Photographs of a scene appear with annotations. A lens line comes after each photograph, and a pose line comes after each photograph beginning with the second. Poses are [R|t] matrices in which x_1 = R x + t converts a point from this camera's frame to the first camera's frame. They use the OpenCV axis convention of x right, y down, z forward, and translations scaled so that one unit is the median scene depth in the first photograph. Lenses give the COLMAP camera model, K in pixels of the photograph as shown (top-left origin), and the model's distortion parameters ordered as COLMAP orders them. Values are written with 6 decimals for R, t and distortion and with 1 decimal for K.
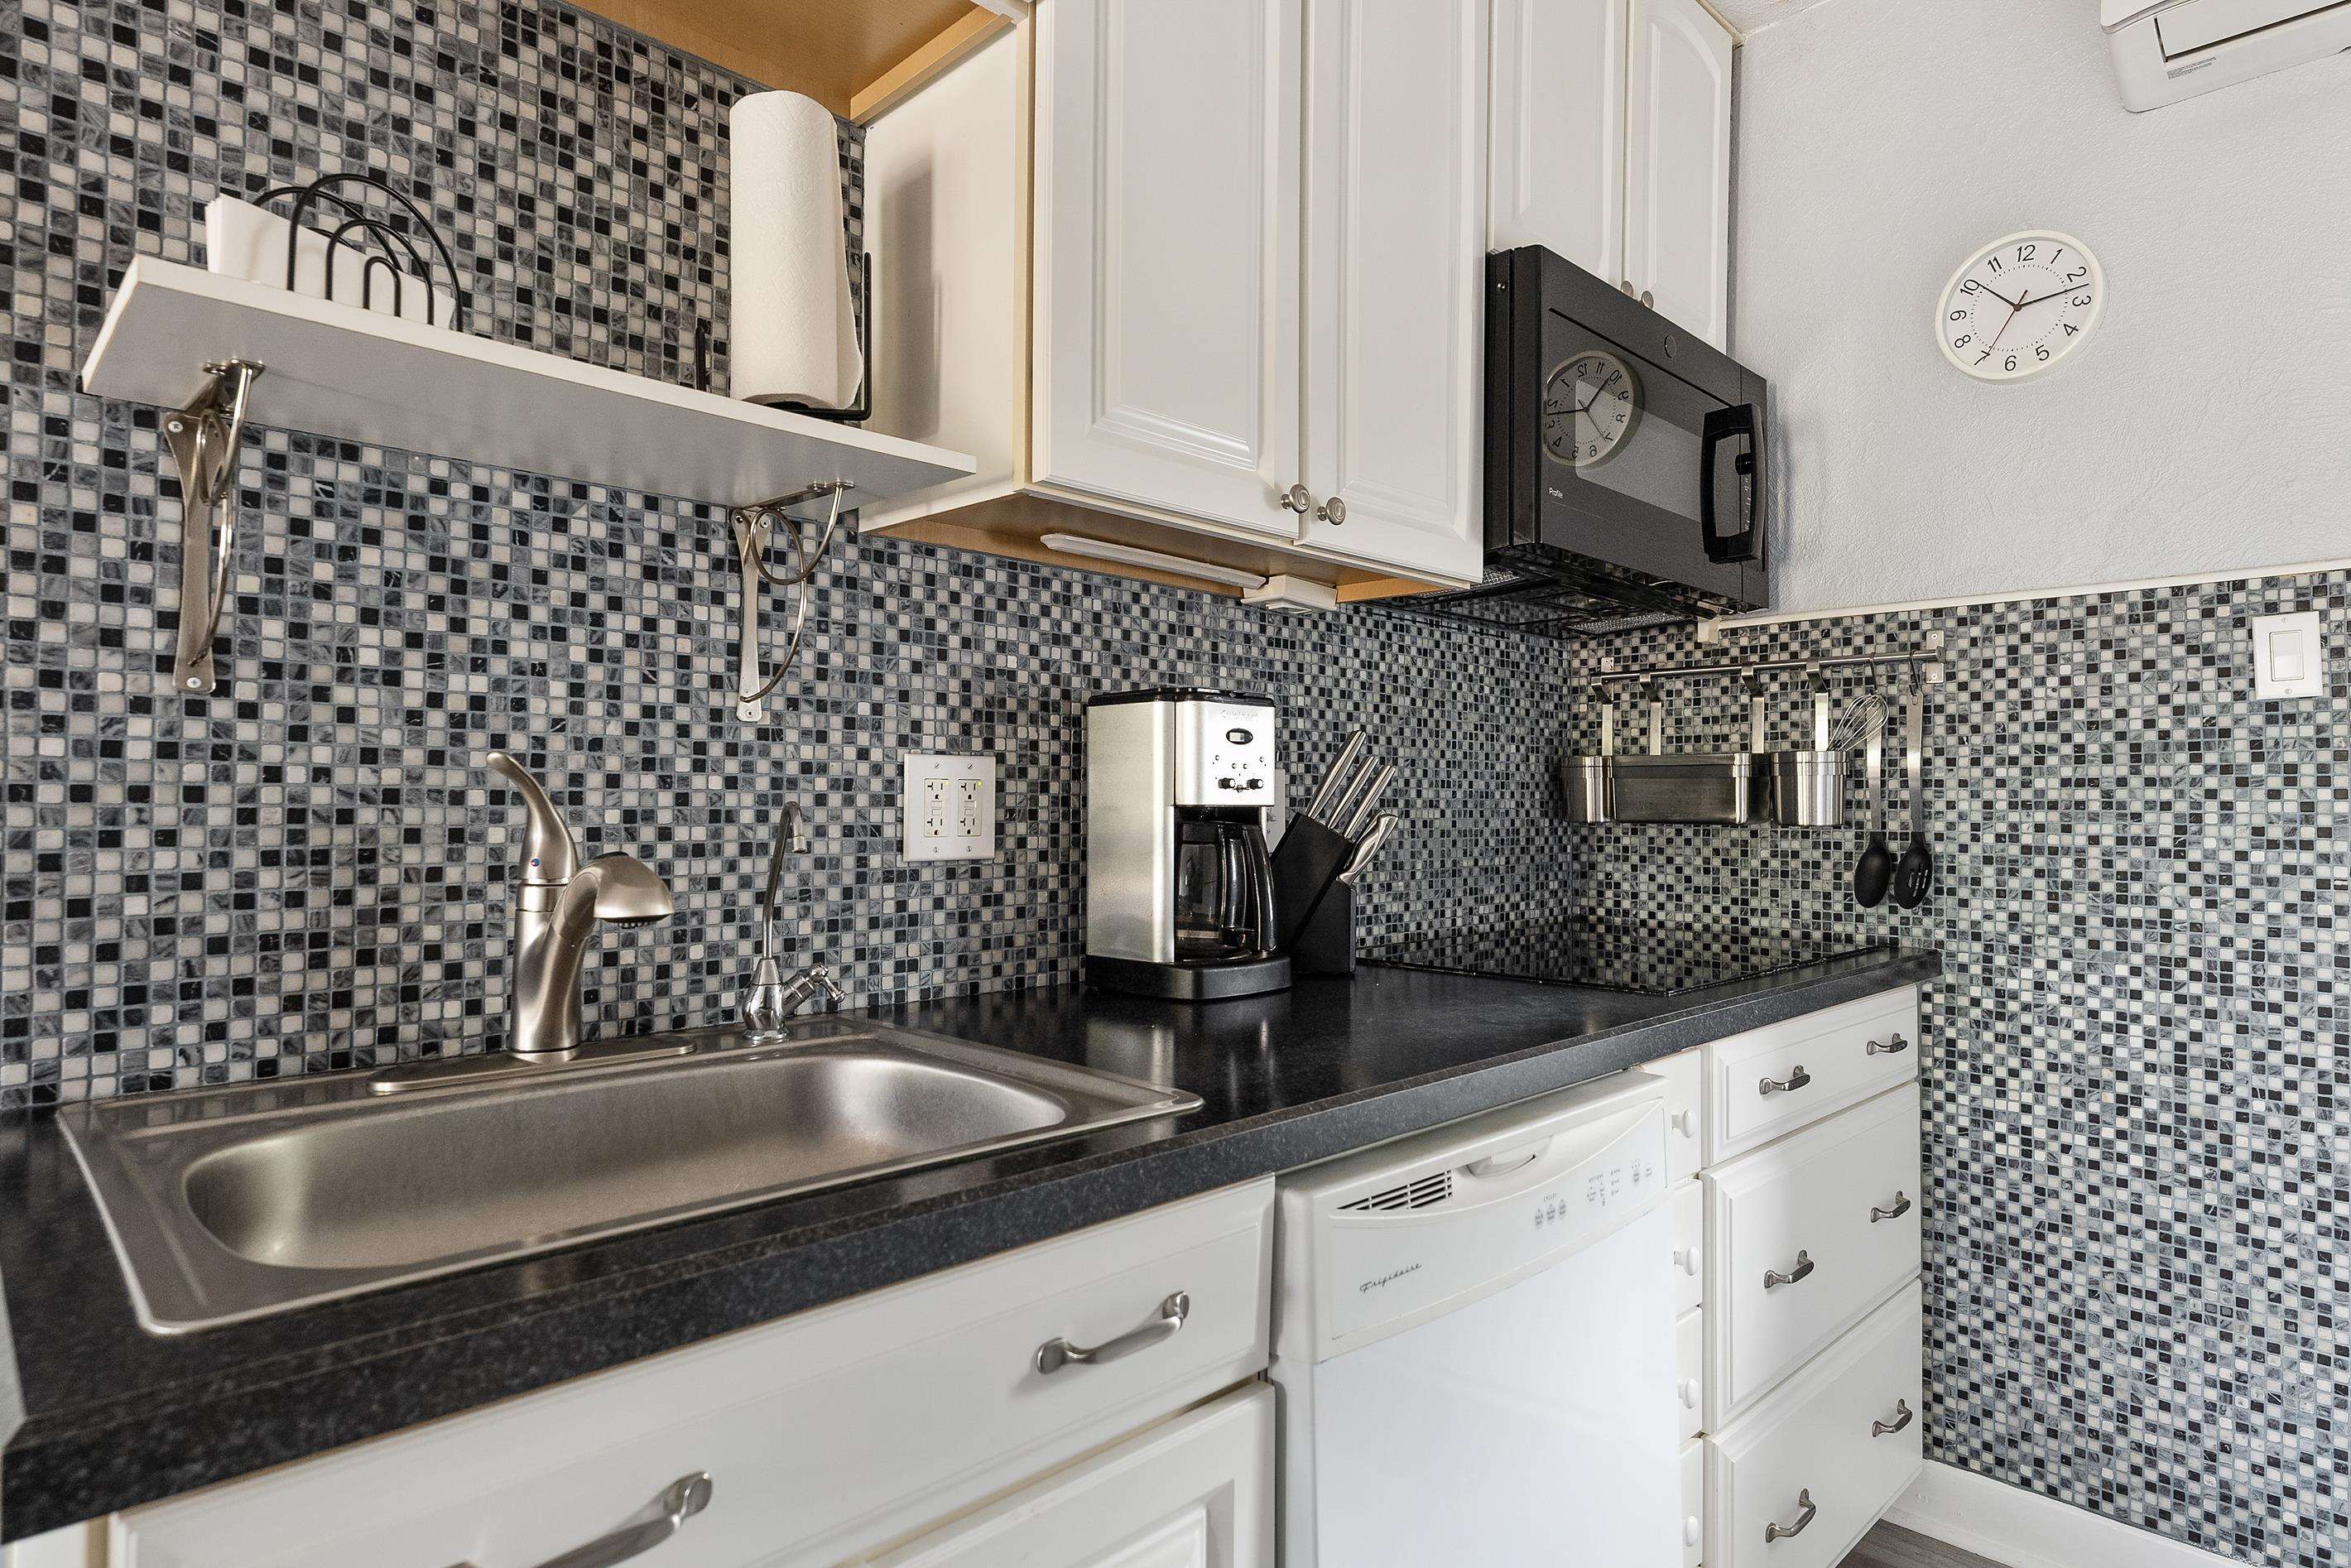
lens RADIAL K [[1338.4, 0, 1044.0], [0, 1338.4, 792.8], [0, 0, 1]] dist [0.003044, -0.003225]
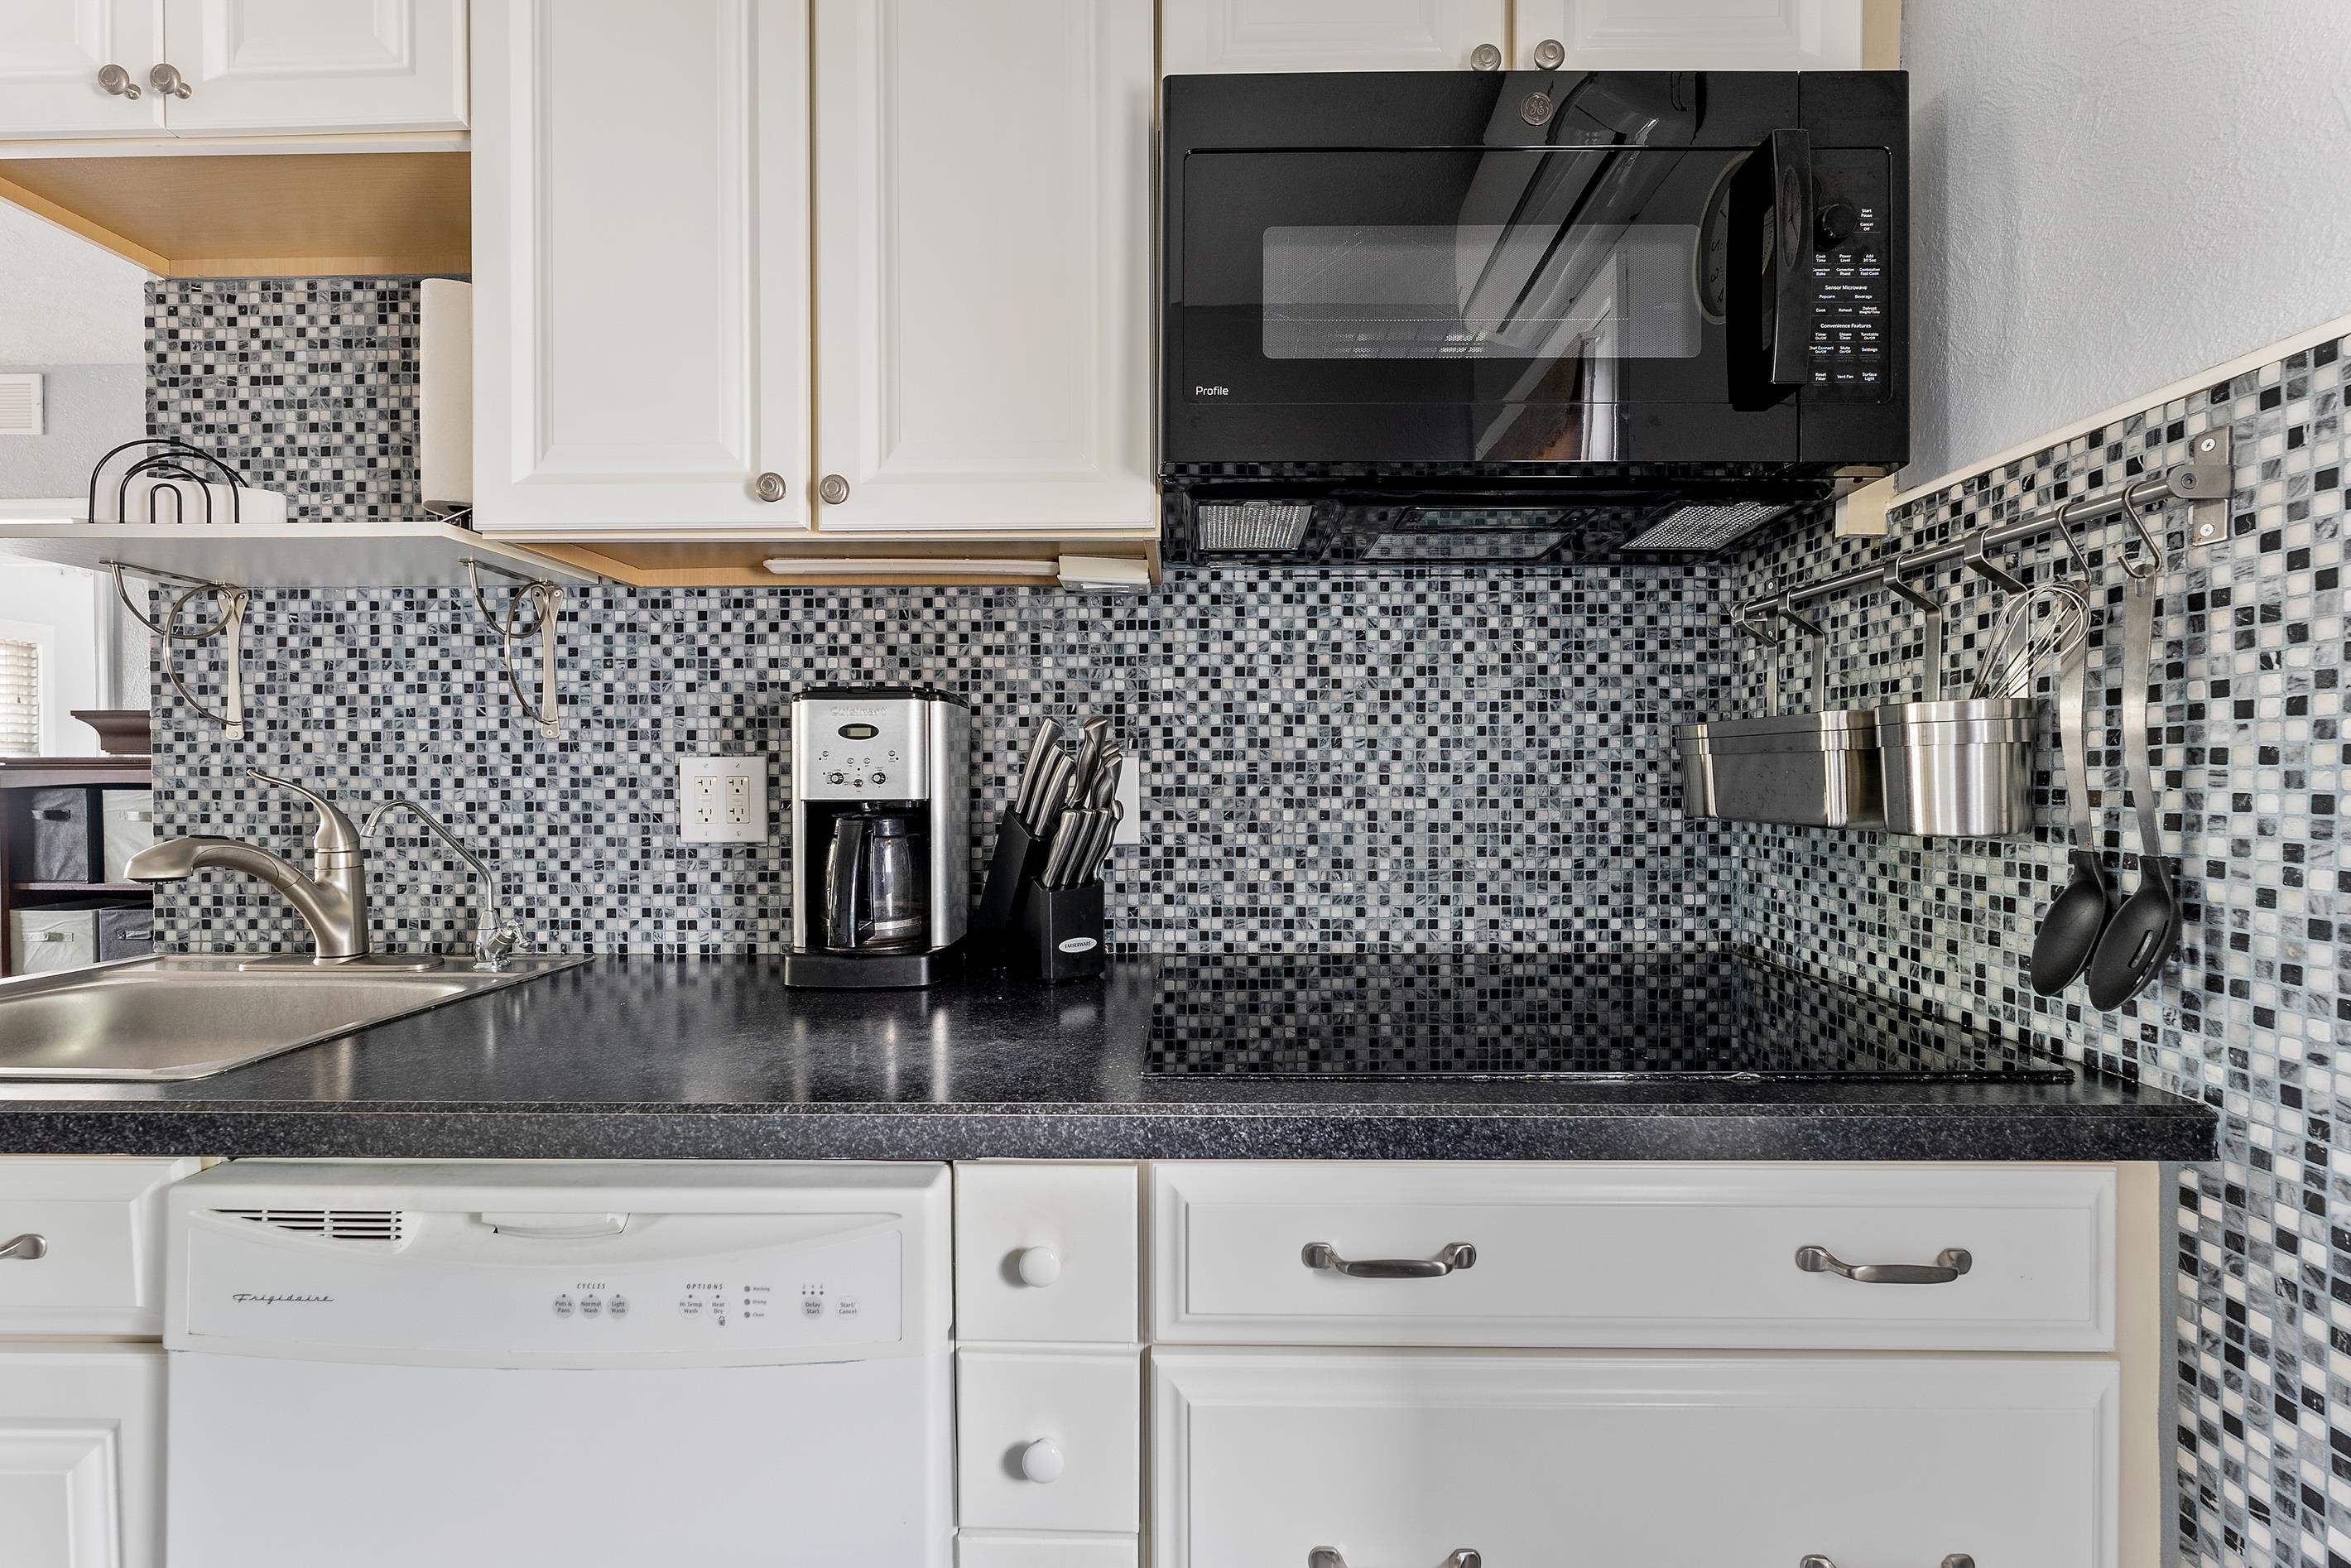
lens RADIAL K [[937.3, 0, 1085.7], [0, 937.3, 789.1], [0, 0, 1]] dist [-0.006564, 0.001436]
pose [[0.721645, 0.001201, -0.692262, 0.654241], [0.013978, 0.999769, 0.016305, -0.006745], [0.692122, -0.021443, 0.721462, 0.525051]]
